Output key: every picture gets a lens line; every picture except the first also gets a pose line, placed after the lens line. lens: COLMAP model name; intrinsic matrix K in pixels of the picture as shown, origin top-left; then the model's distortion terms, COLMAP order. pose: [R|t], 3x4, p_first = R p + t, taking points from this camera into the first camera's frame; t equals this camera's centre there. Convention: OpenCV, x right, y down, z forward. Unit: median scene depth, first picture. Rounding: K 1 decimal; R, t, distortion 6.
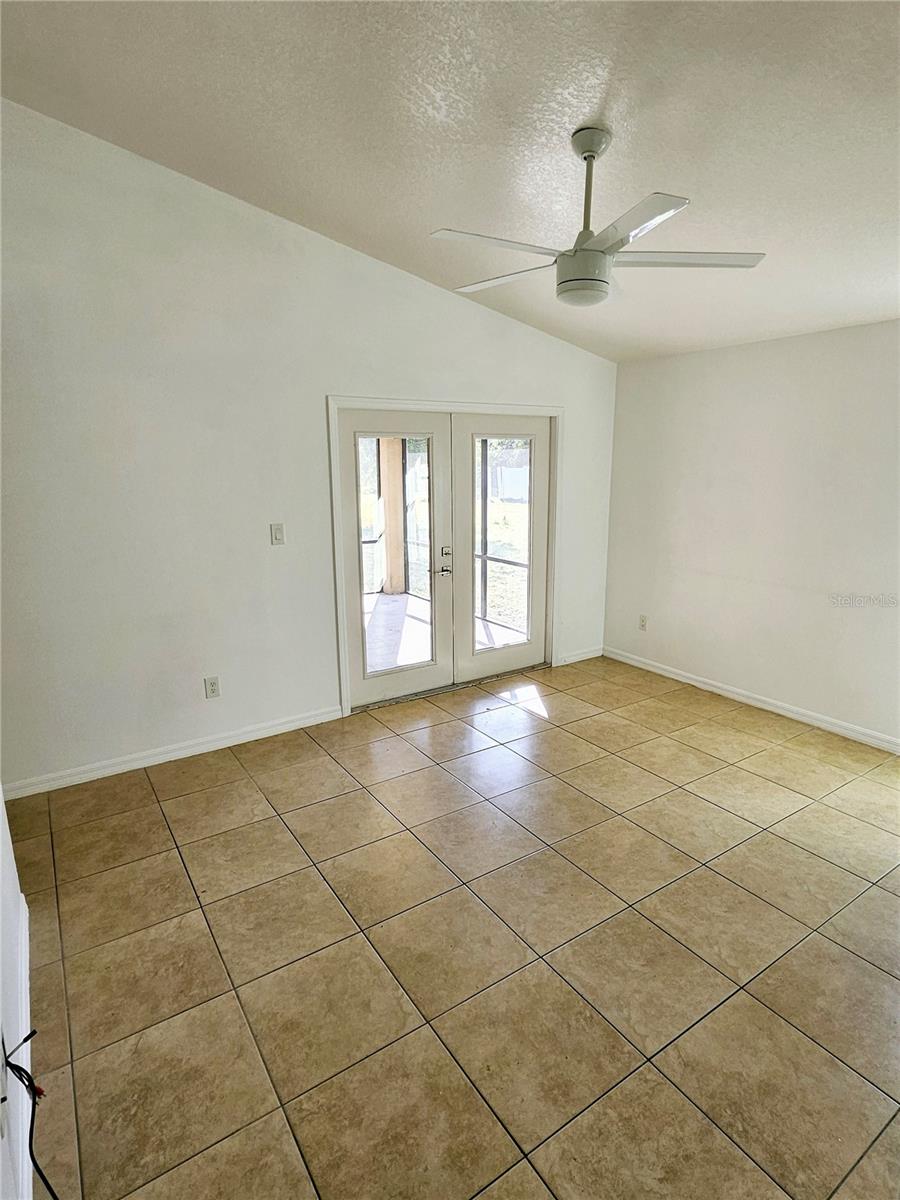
lens RADIAL K [[631.6, 0, 448.4], [0, 631.6, 593.2], [0, 0, 1]] dist [0.019760, -0.010013]
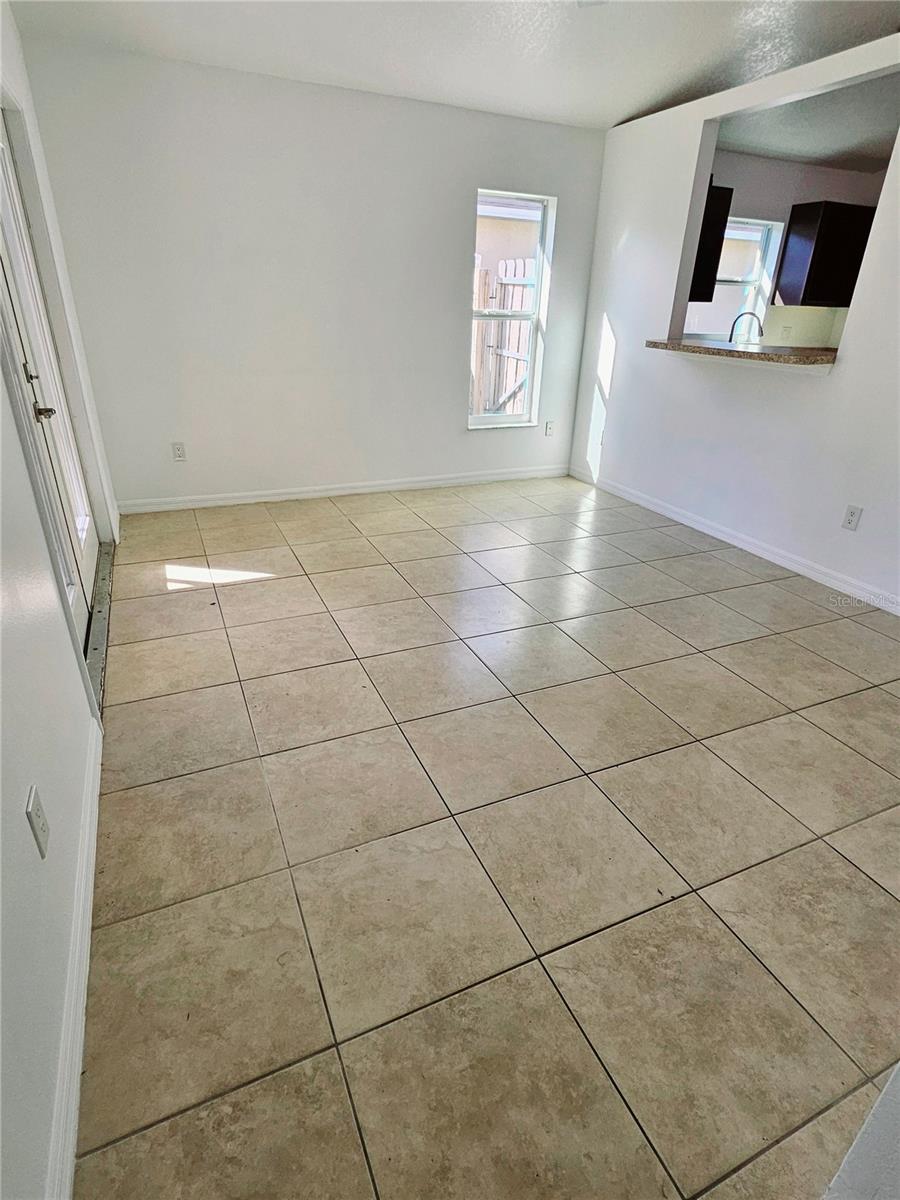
lens RADIAL K [[631.6, 0, 448.4], [0, 631.6, 593.2], [0, 0, 1]] dist [0.019760, -0.010013]
pose [[0.160985, -0.406147, 0.899516, -0.558452], [0.173065, 0.908898, 0.379410, -0.045819], [-0.971665, 0.094596, 0.216609, 0.673924]]
